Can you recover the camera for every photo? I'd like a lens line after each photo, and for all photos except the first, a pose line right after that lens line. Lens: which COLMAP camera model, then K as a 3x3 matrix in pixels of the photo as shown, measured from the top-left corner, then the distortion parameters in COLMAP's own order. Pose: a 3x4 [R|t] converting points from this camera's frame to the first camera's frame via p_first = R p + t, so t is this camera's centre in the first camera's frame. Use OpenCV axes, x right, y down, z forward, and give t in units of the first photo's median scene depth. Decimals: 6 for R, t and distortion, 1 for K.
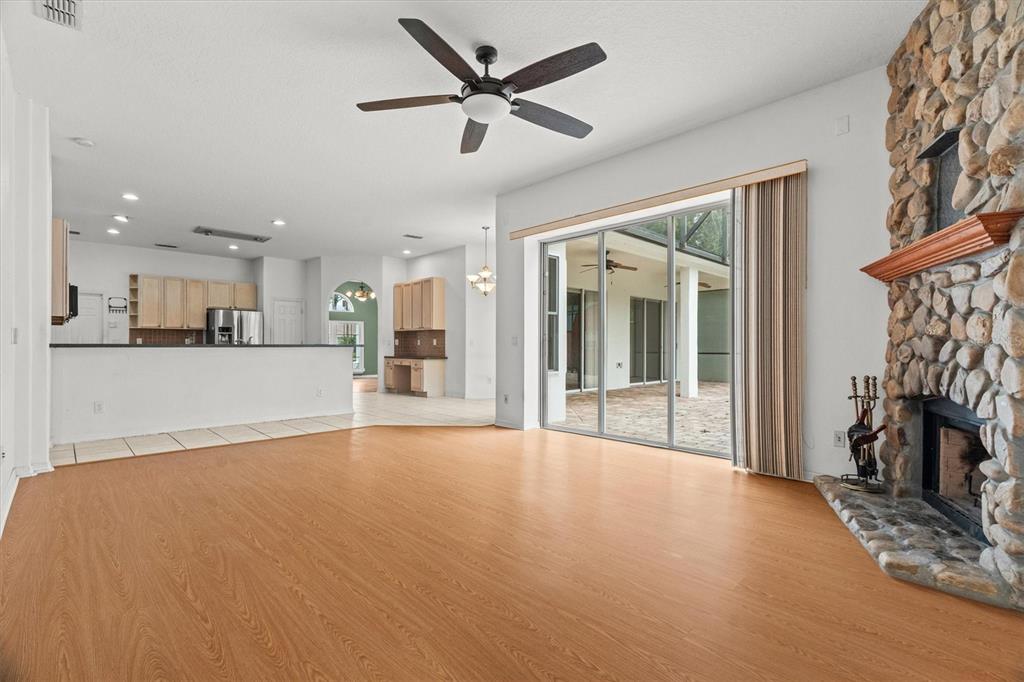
lens RADIAL K [[469.6, 0, 507.4], [0, 469.6, 347.5], [0, 0, 1]] dist [-0.004597, 0.001079]
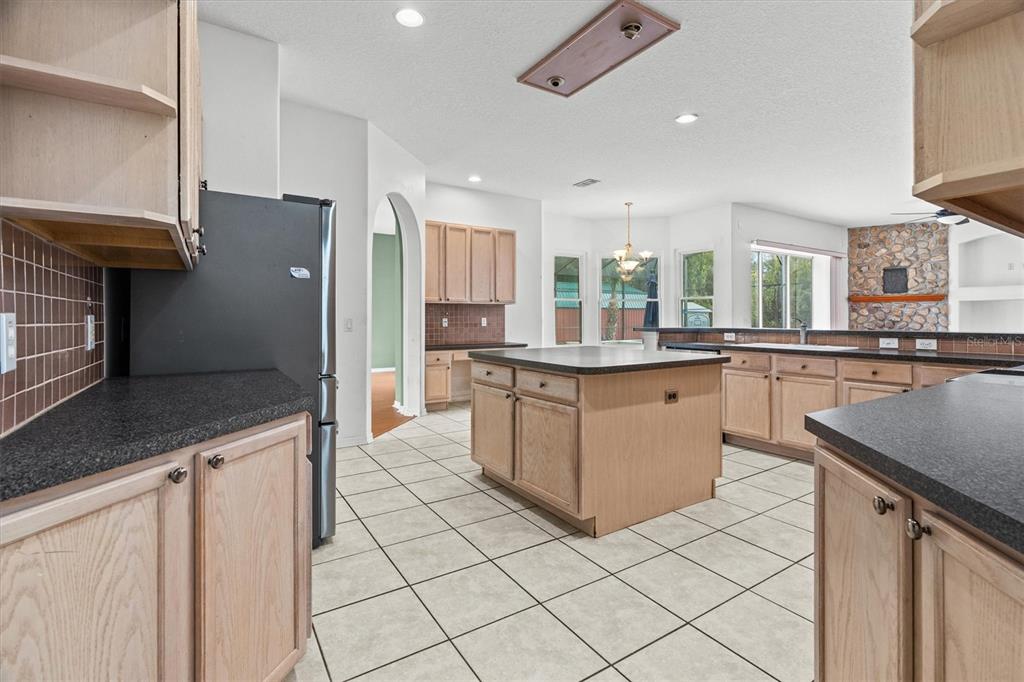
lens RADIAL K [[469.6, 0, 510.1], [0, 469.6, 318.2], [0, 0, 1]] dist [-0.004597, 0.001079]
pose [[0.197516, 0.000600, 0.980299, -0.809044], [0.003248, 0.999994, -0.001266, -0.015786], [-0.980294, 0.003434, 0.197513, 0.820957]]
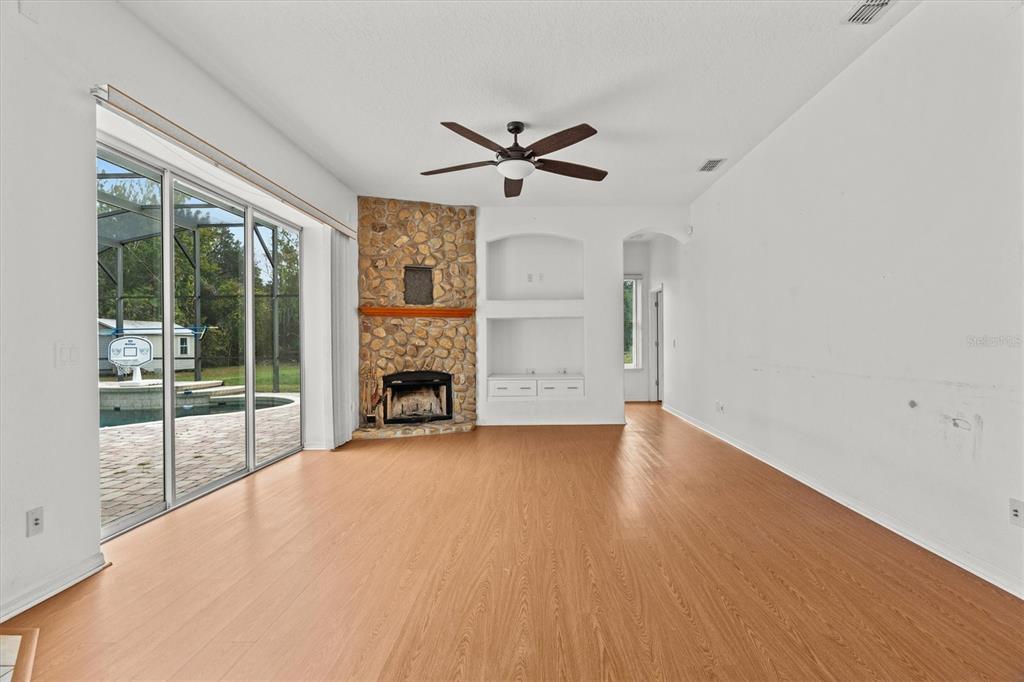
lens RADIAL K [[469.6, 0, 520.6], [0, 469.6, 338.1], [0, 0, 1]] dist [-0.004597, 0.001079]
pose [[-0.695438, 0.001321, 0.718585, -0.302653], [0.004120, 0.999989, 0.002149, -0.019900], [-0.718574, 0.004455, -0.695436, 0.598307]]
